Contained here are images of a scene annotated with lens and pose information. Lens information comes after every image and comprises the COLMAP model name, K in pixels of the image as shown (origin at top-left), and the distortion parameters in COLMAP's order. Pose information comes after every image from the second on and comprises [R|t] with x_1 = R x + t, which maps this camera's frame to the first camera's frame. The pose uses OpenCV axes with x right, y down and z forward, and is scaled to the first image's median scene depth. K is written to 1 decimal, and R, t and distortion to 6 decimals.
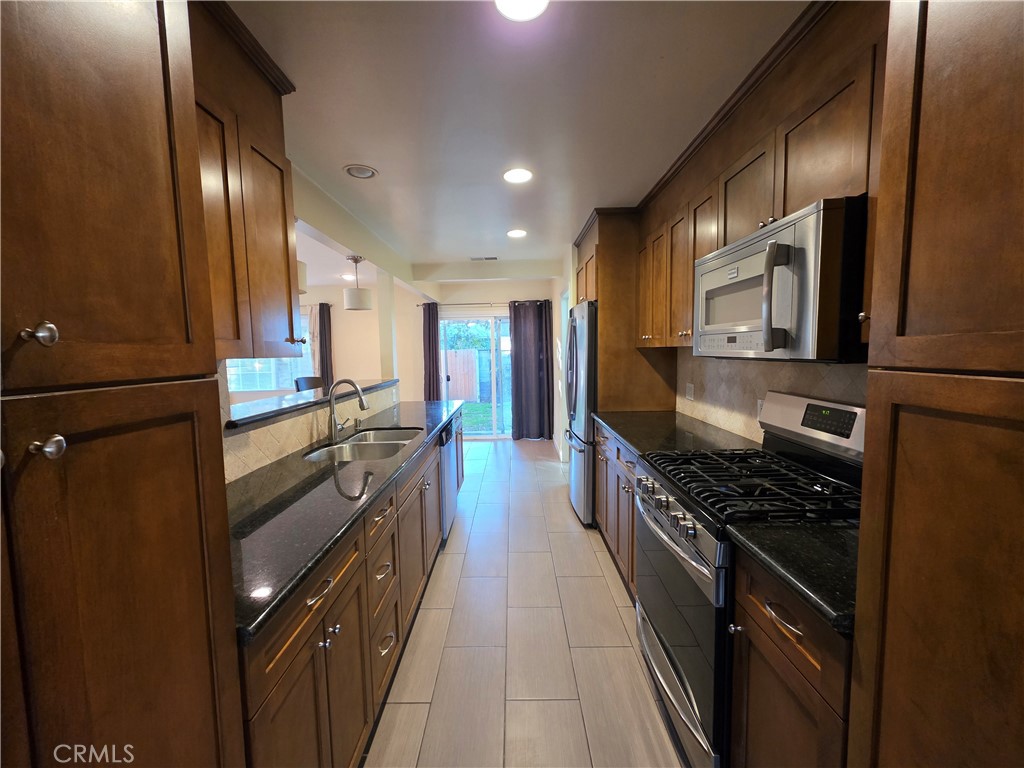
lens RADIAL K [[404.5, 0, 510.7], [0, 404.5, 384.1], [0, 0, 1]] dist [-0.000455, -0.000010]
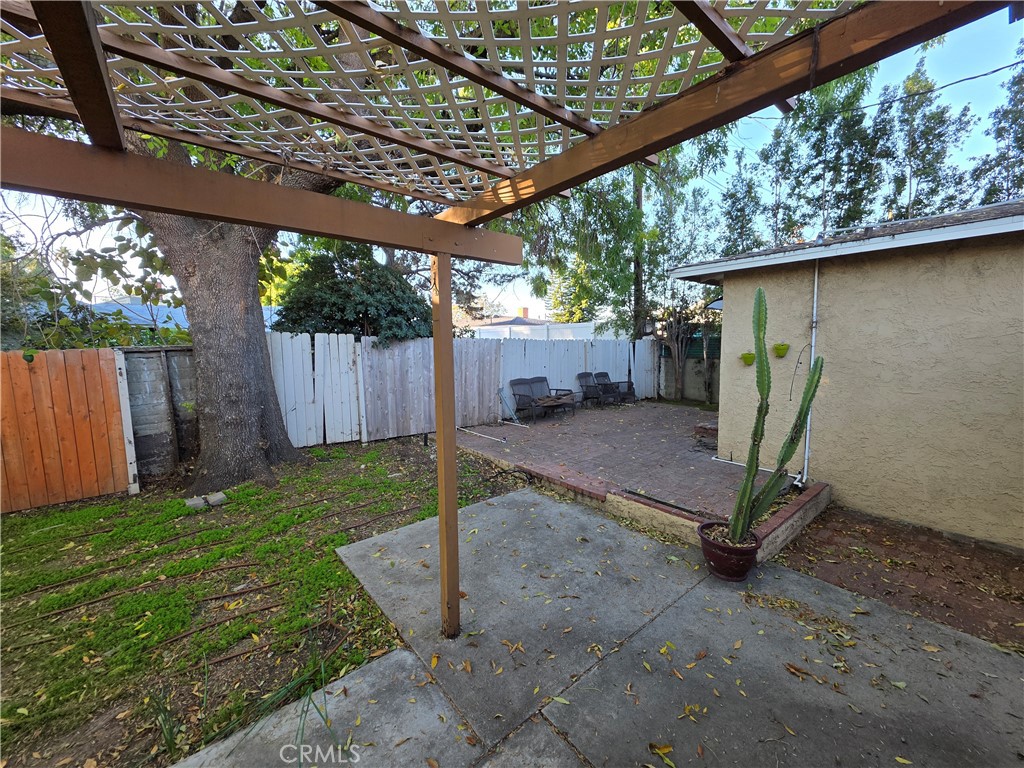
lens RADIAL K [[404.5, 0, 510.7], [0, 404.5, 384.1], [0, 0, 1]] dist [-0.000455, -0.000010]
pose [[0.767500, -0.051866, 0.638948, -0.107474], [0.051279, 0.998495, 0.019455, -0.098725], [-0.638995, 0.017833, 0.769004, 1.130831]]
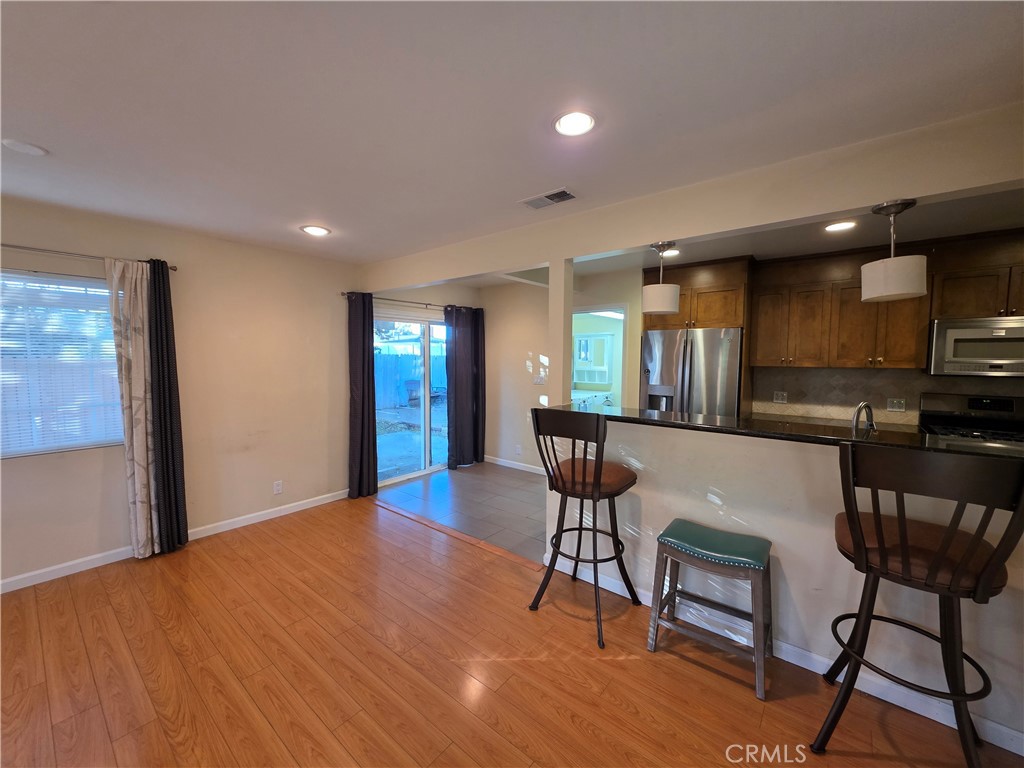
lens RADIAL K [[404.5, 0, 510.7], [0, 404.5, 384.1], [0, 0, 1]] dist [-0.000455, -0.000010]
pose [[0.624306, -0.029706, 0.780615, -0.575357], [0.049850, 0.998755, -0.001861, -0.031833], [-0.779588, 0.040075, 0.625009, 0.378147]]
